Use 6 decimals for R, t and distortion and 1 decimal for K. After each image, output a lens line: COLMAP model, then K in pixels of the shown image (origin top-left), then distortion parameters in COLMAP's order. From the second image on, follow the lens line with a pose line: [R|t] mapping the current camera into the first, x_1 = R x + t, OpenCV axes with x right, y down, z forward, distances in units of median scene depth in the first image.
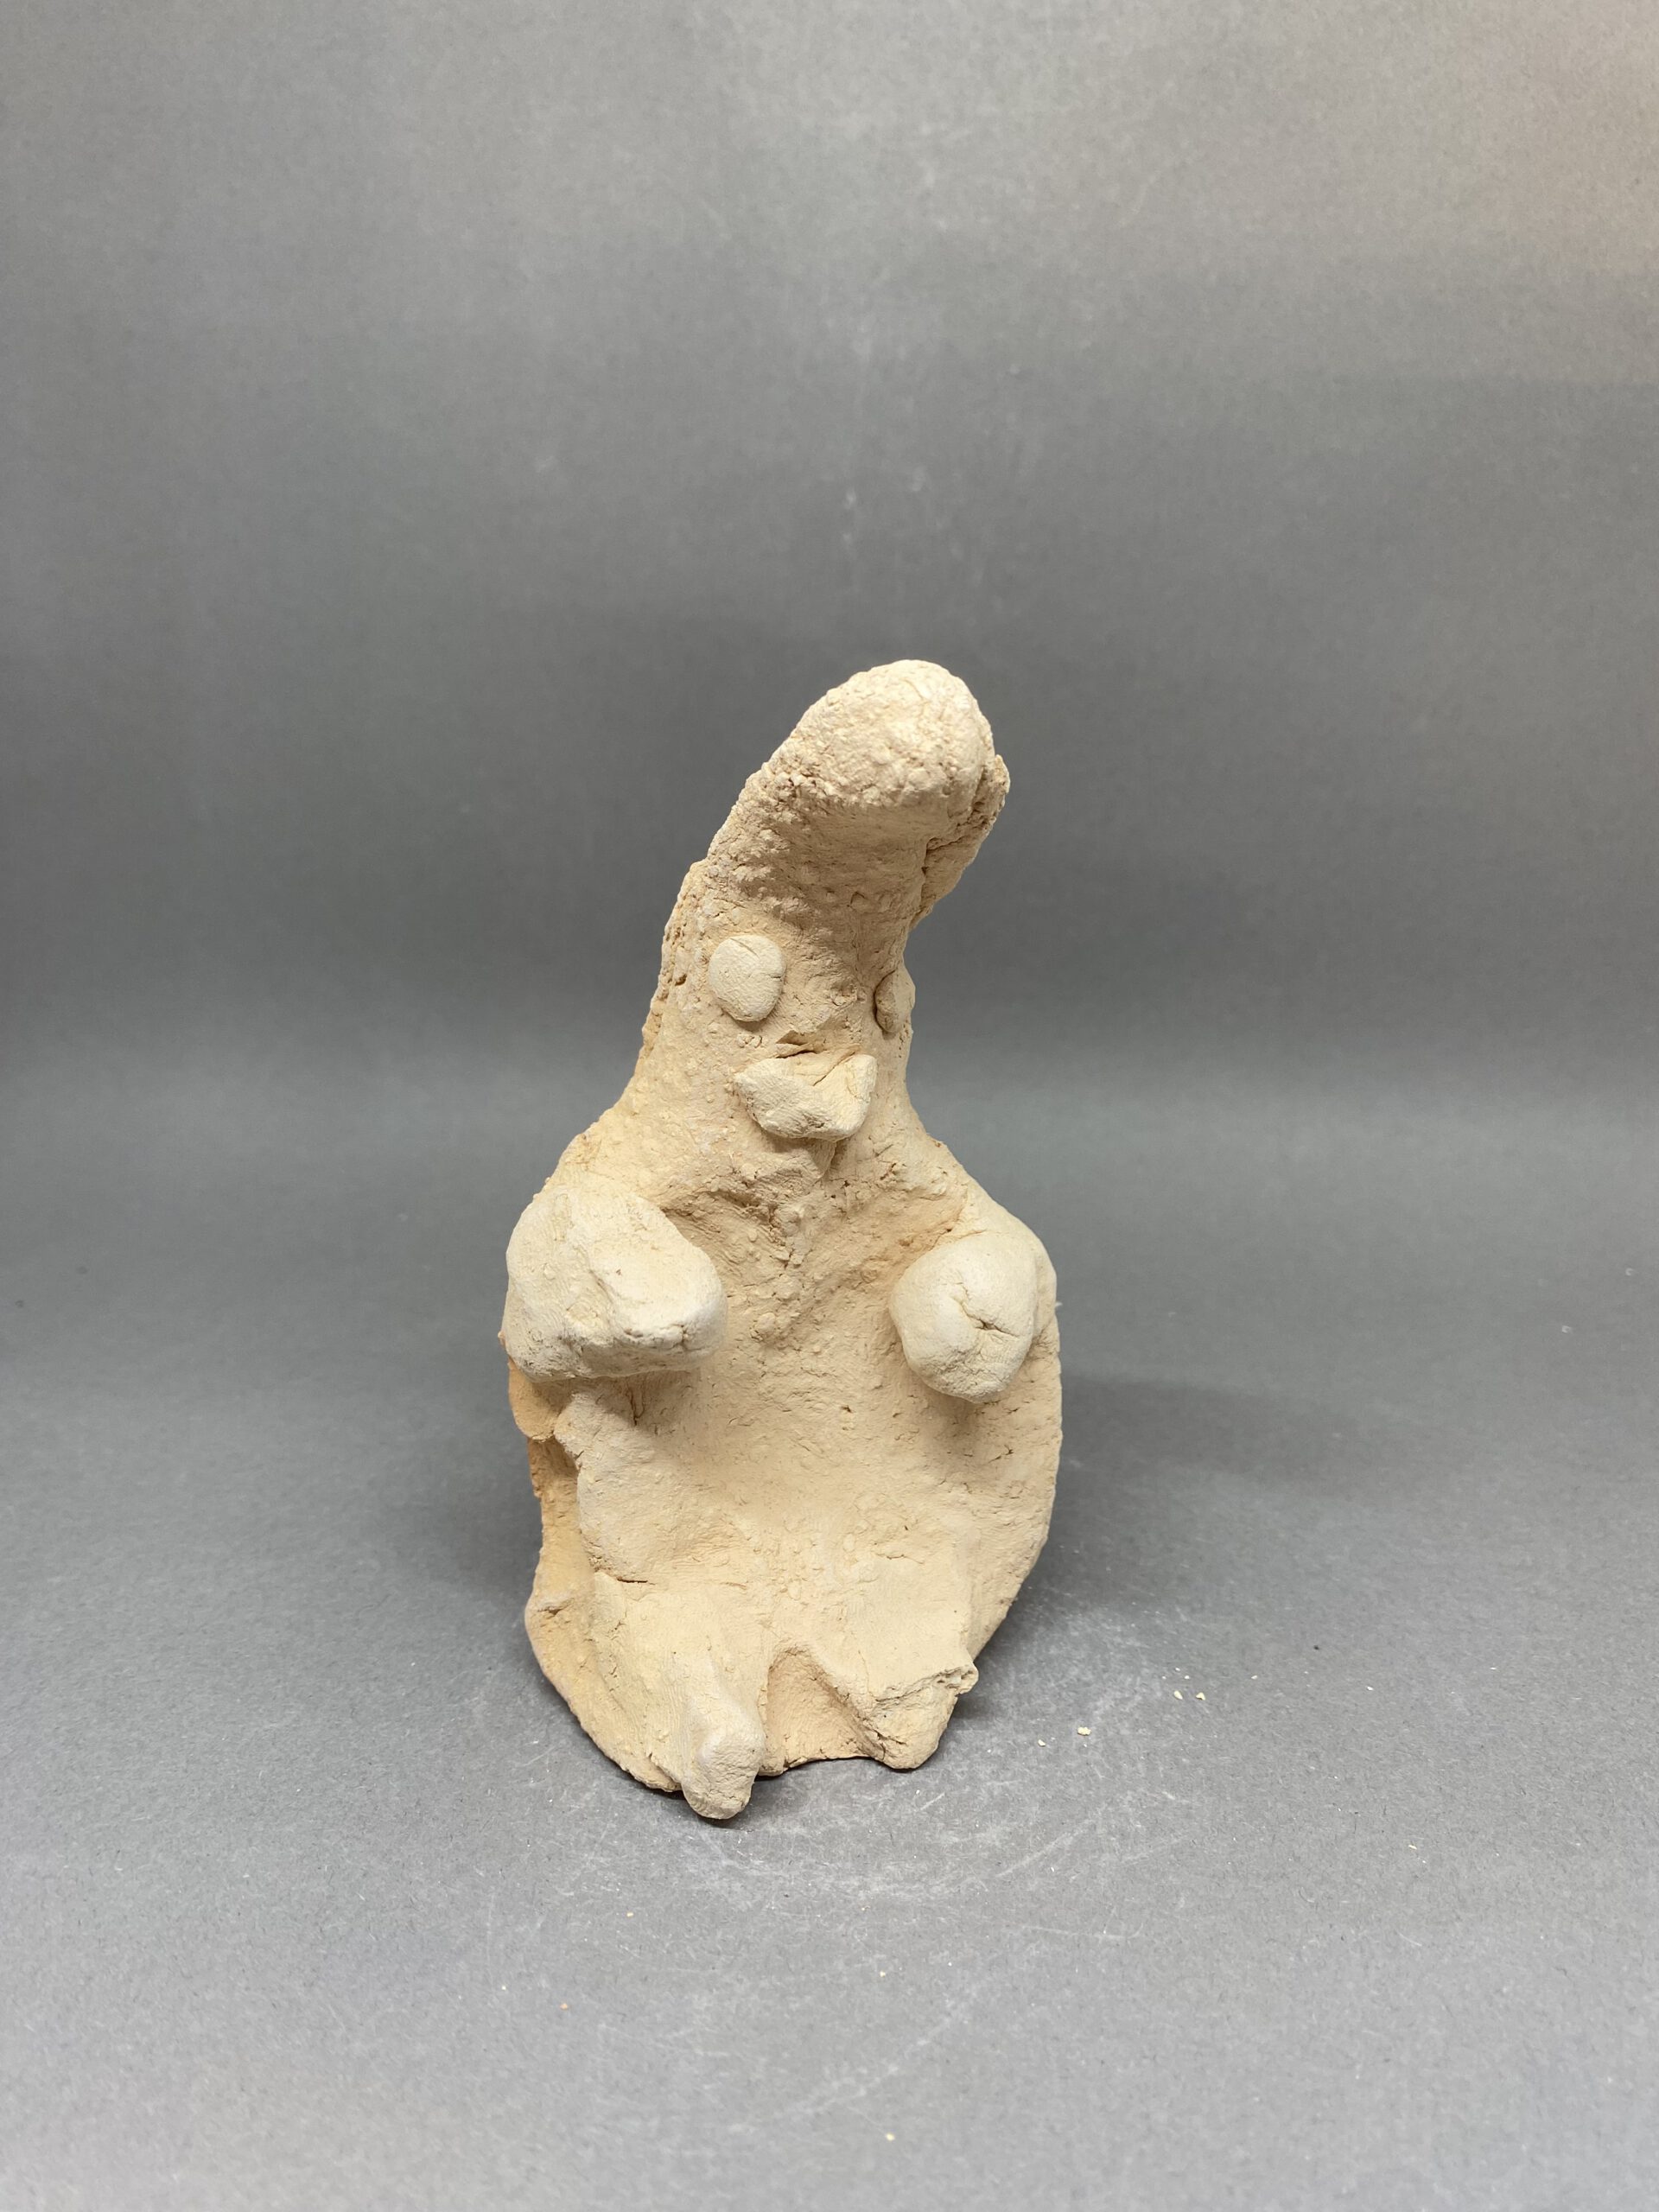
lens RADIAL K [[1482.9, 0, 876.0], [0, 1482.9, 1100.2], [0, 0, 1]] dist [-0.042280, 0.016667]
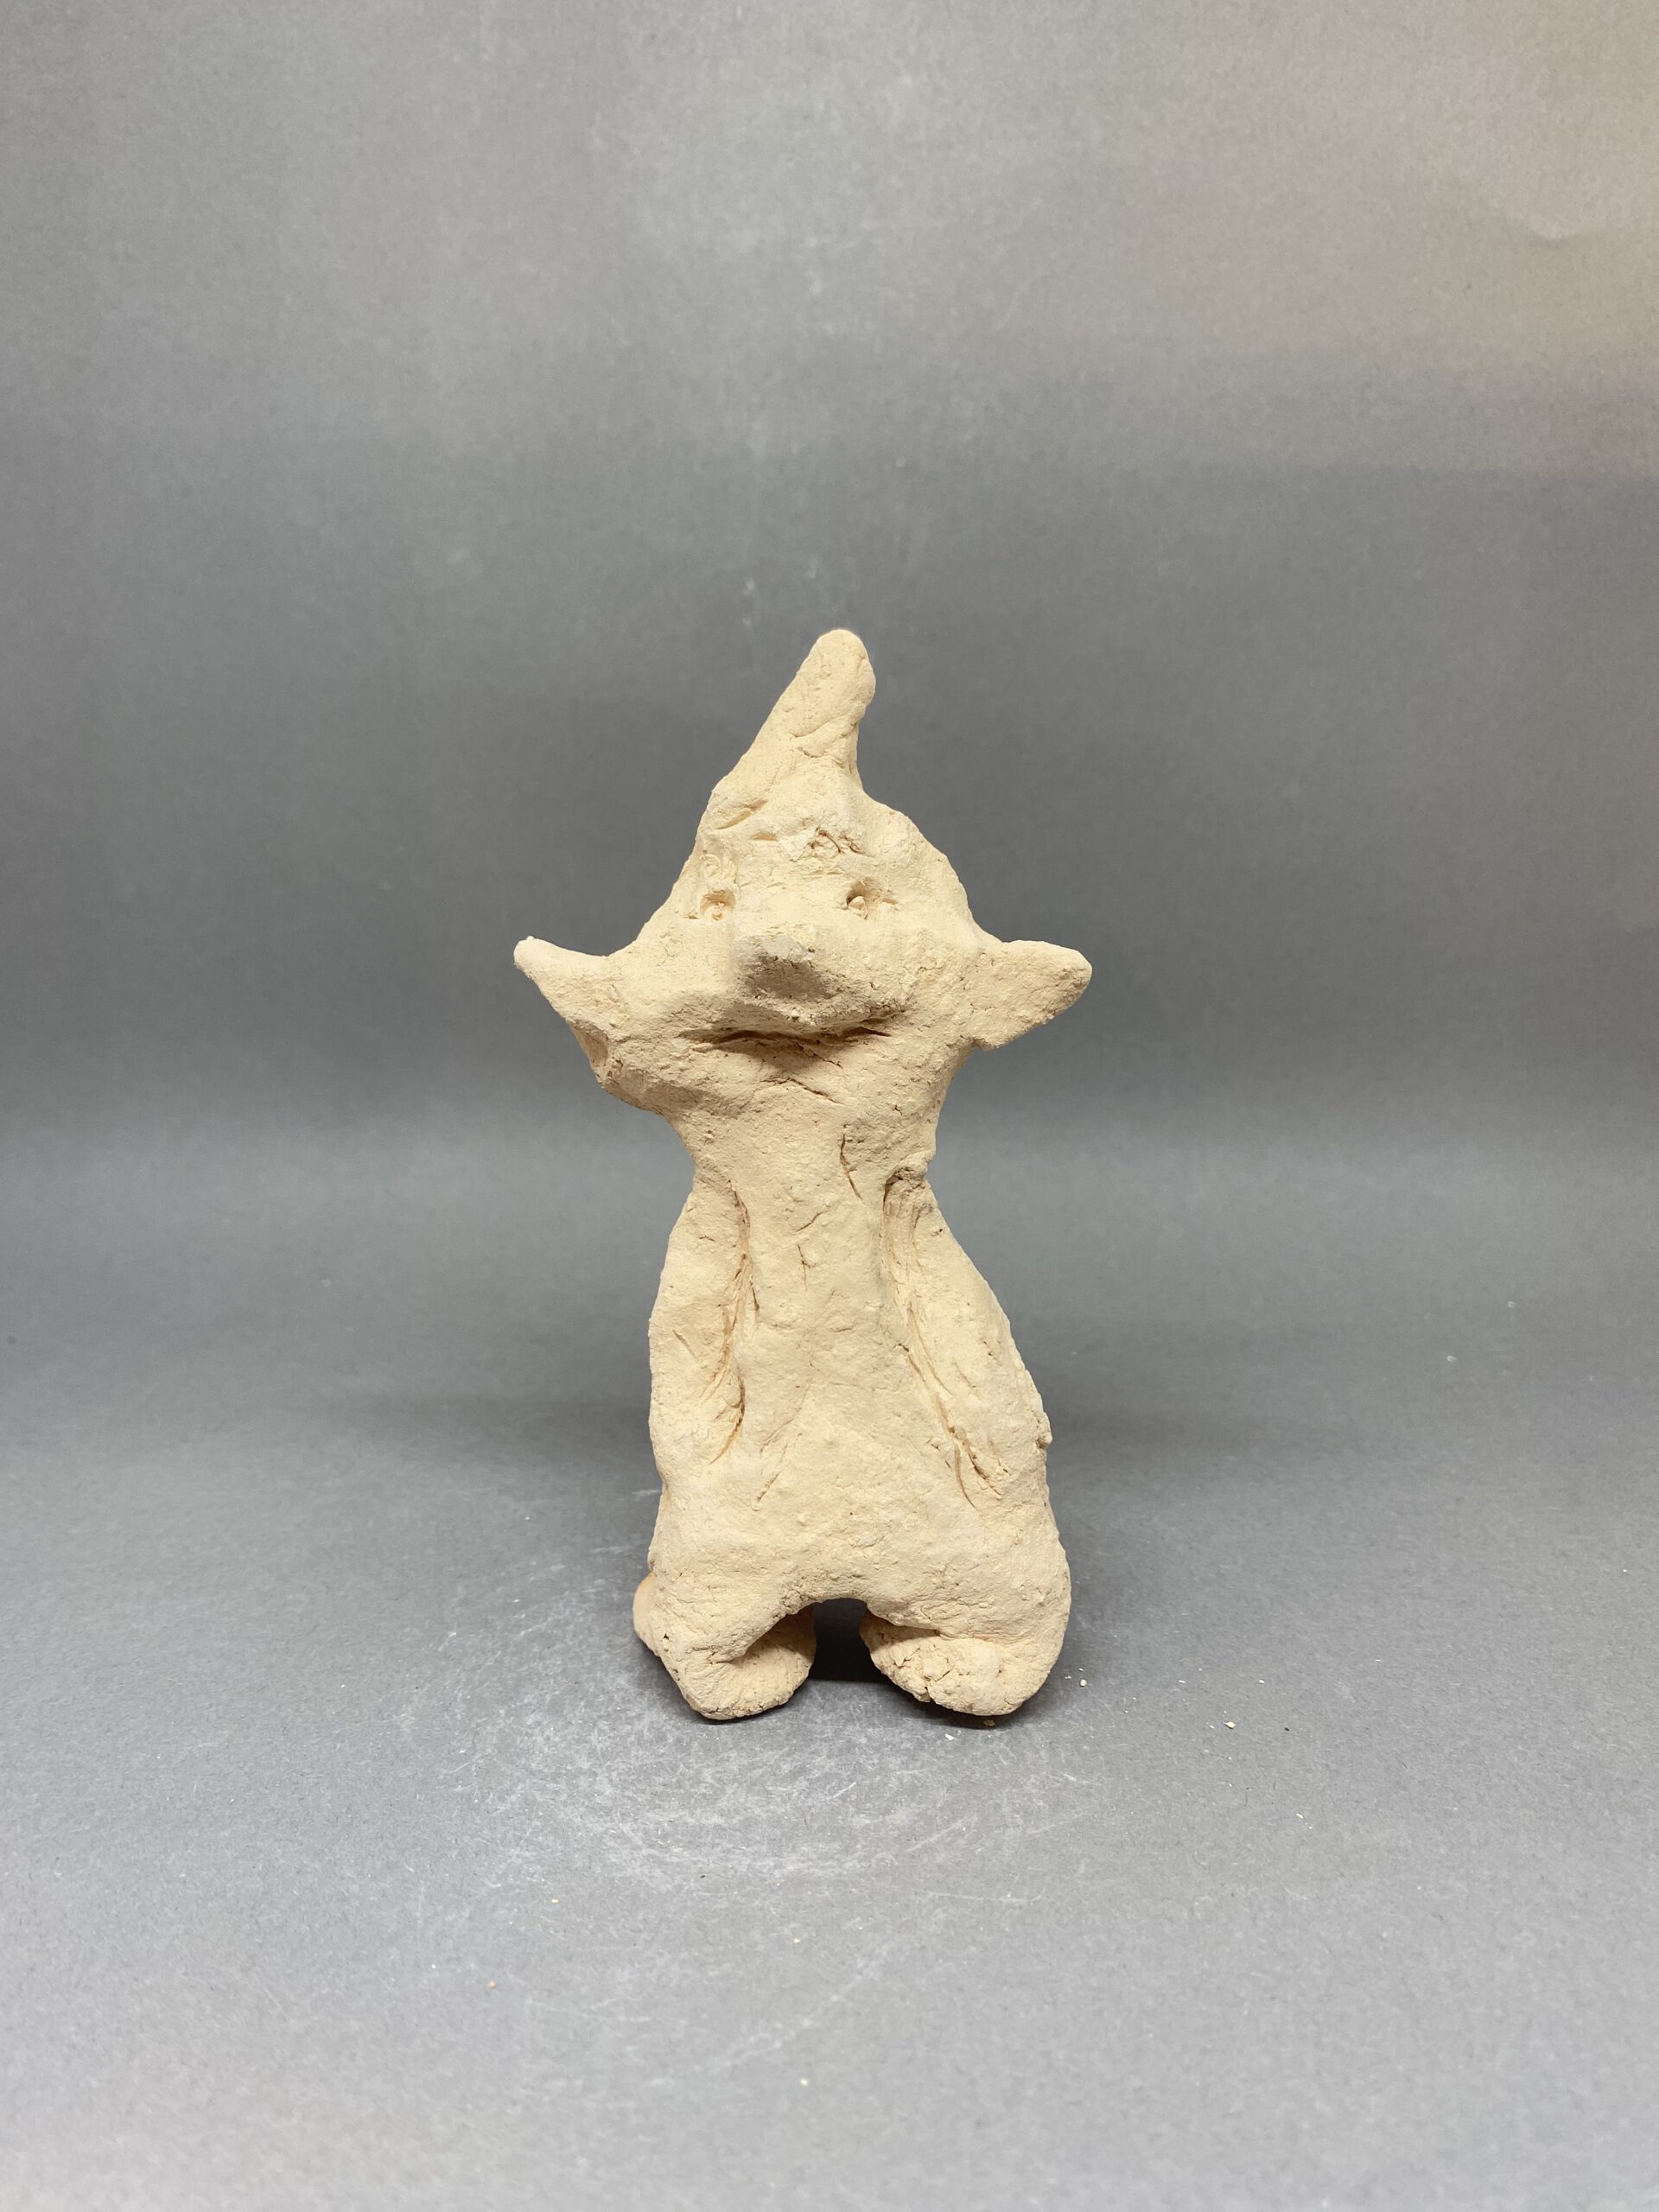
lens RADIAL K [[1482.9, 0, 837.5], [0, 1482.9, 1134.7], [0, 0, 1]] dist [-0.042280, 0.016667]
pose [[0.999391, -0.022096, 0.026998, 0.016380], [0.023300, 0.998710, -0.045122, 0.062343], [-0.025967, 0.045724, 0.998617, -0.069642]]
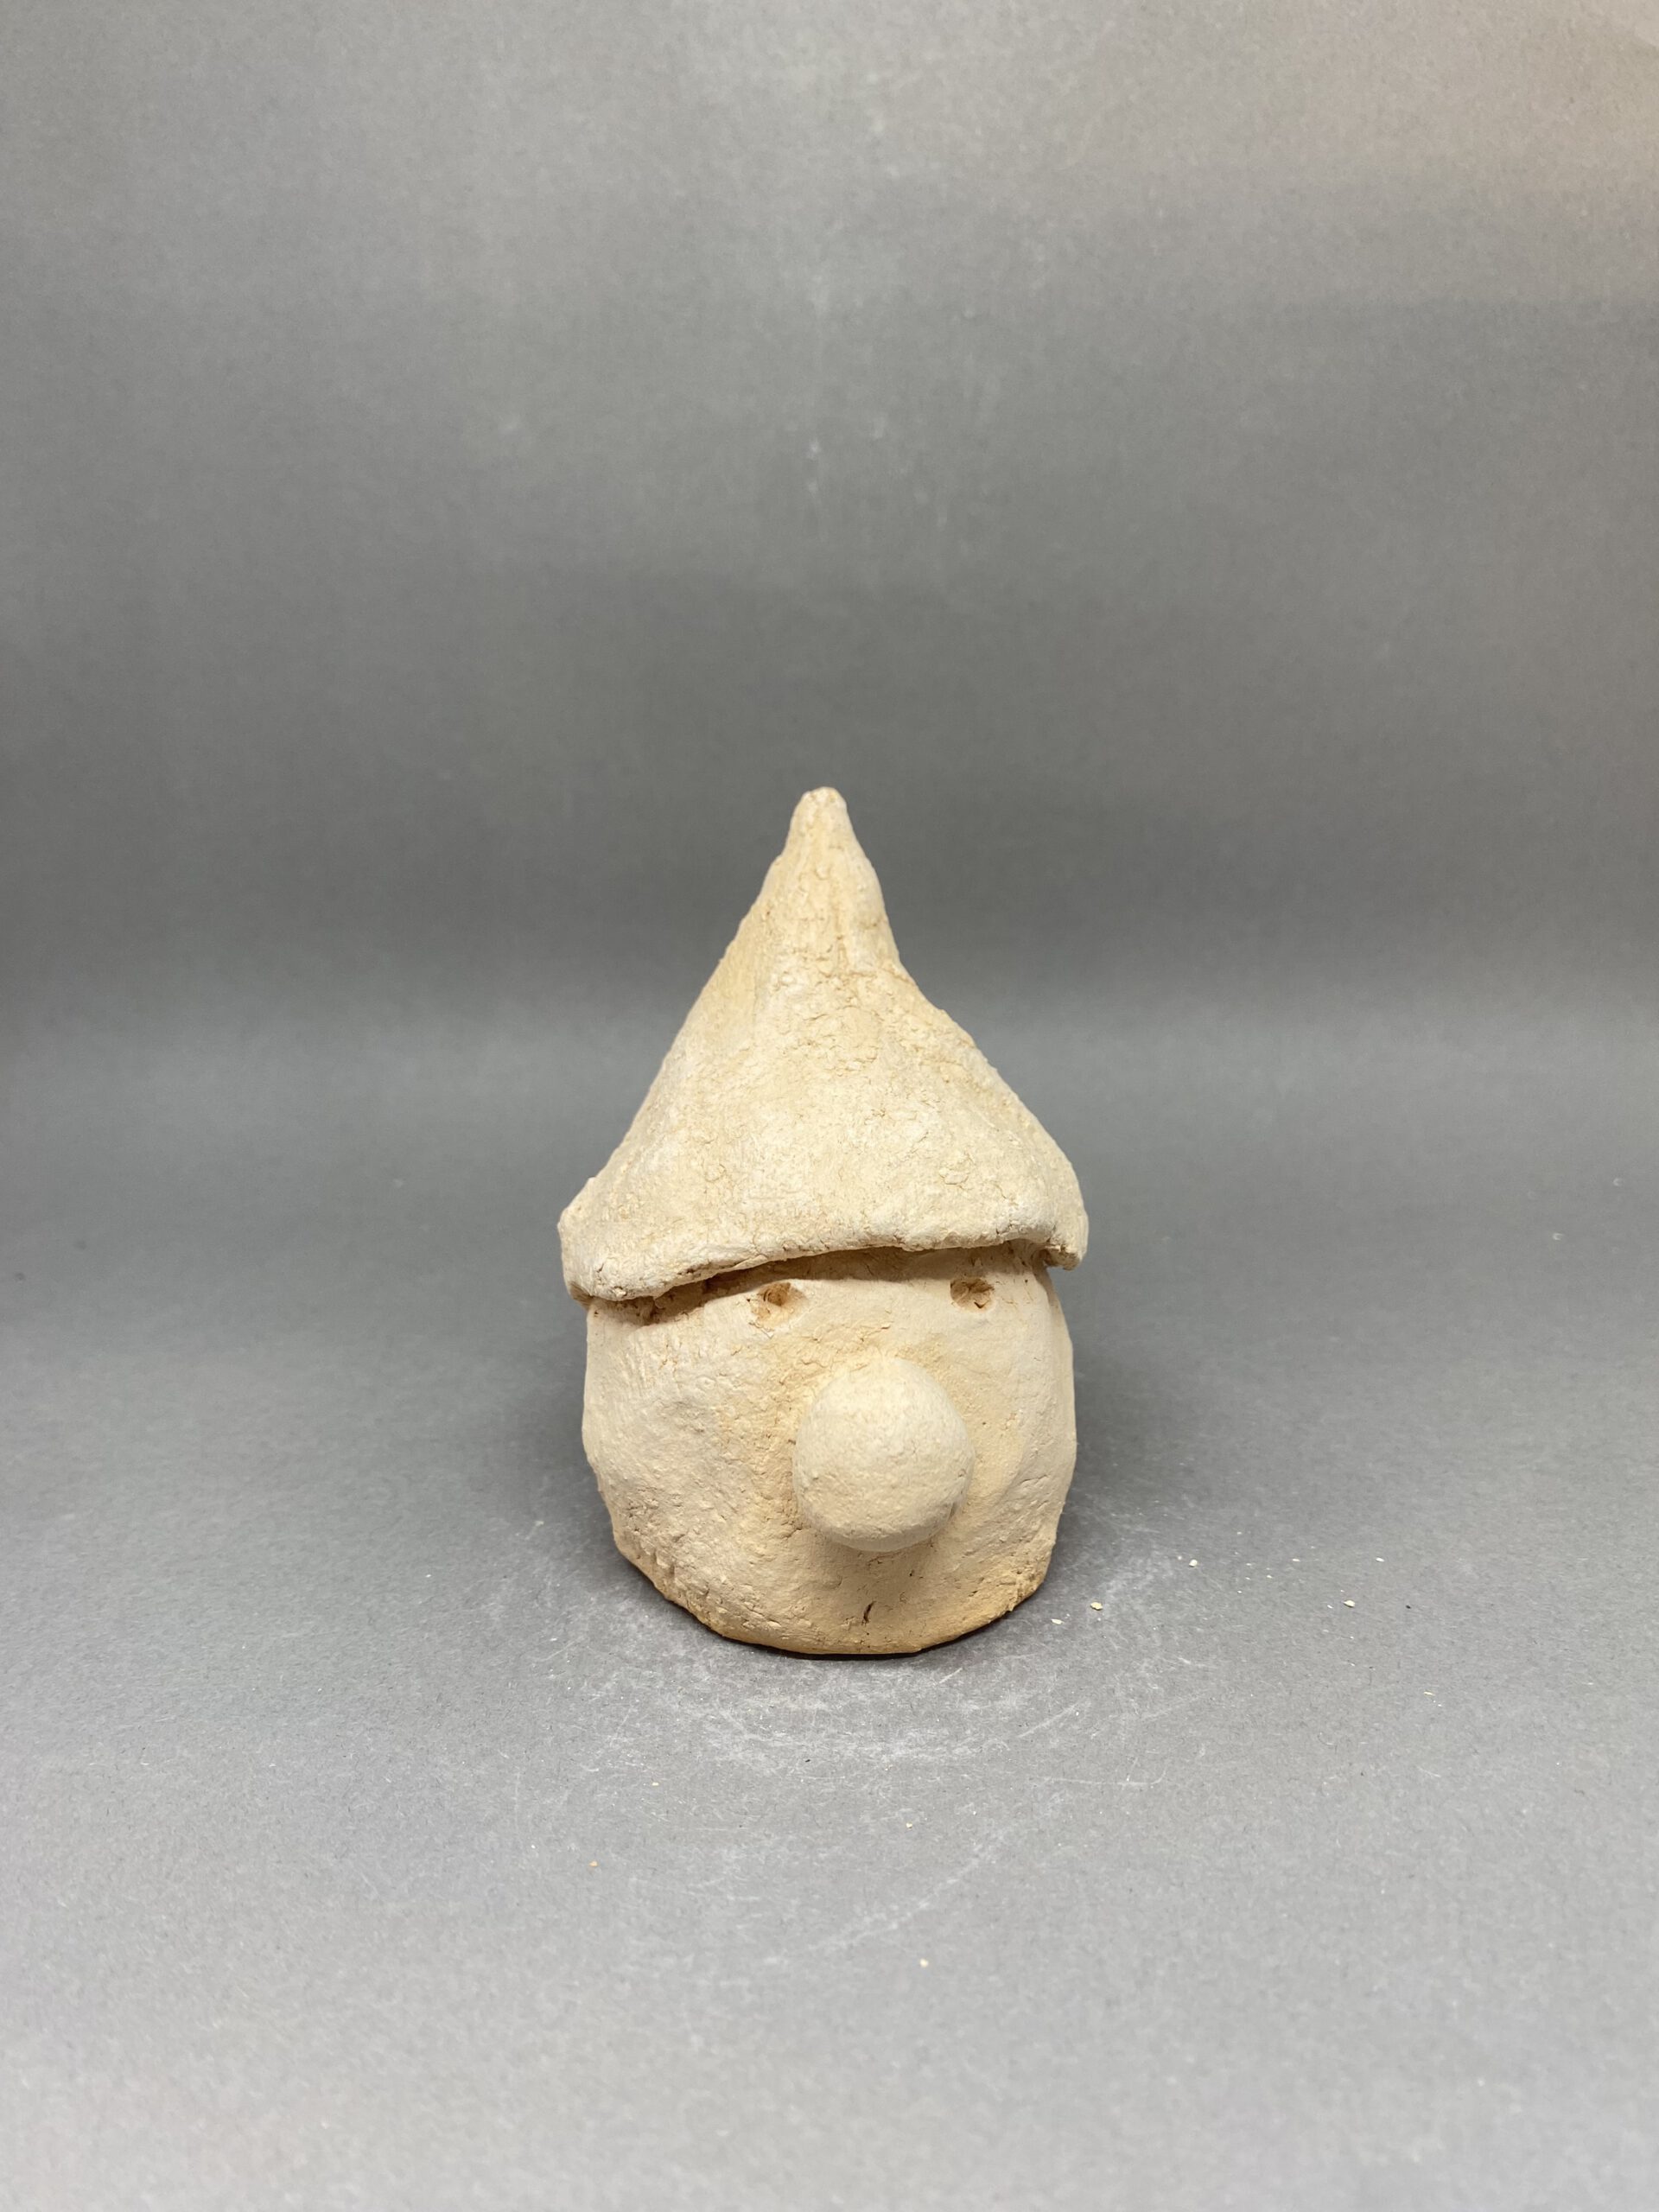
lens RADIAL K [[1482.9, 0, 871.3], [0, 1482.9, 1104.6], [0, 0, 1]] dist [-0.042280, 0.016667]
pose [[0.999075, -0.042593, 0.005863, -0.005653], [0.042644, 0.999050, -0.008973, 0.100939], [-0.005475, 0.009215, 0.999943, -0.013899]]
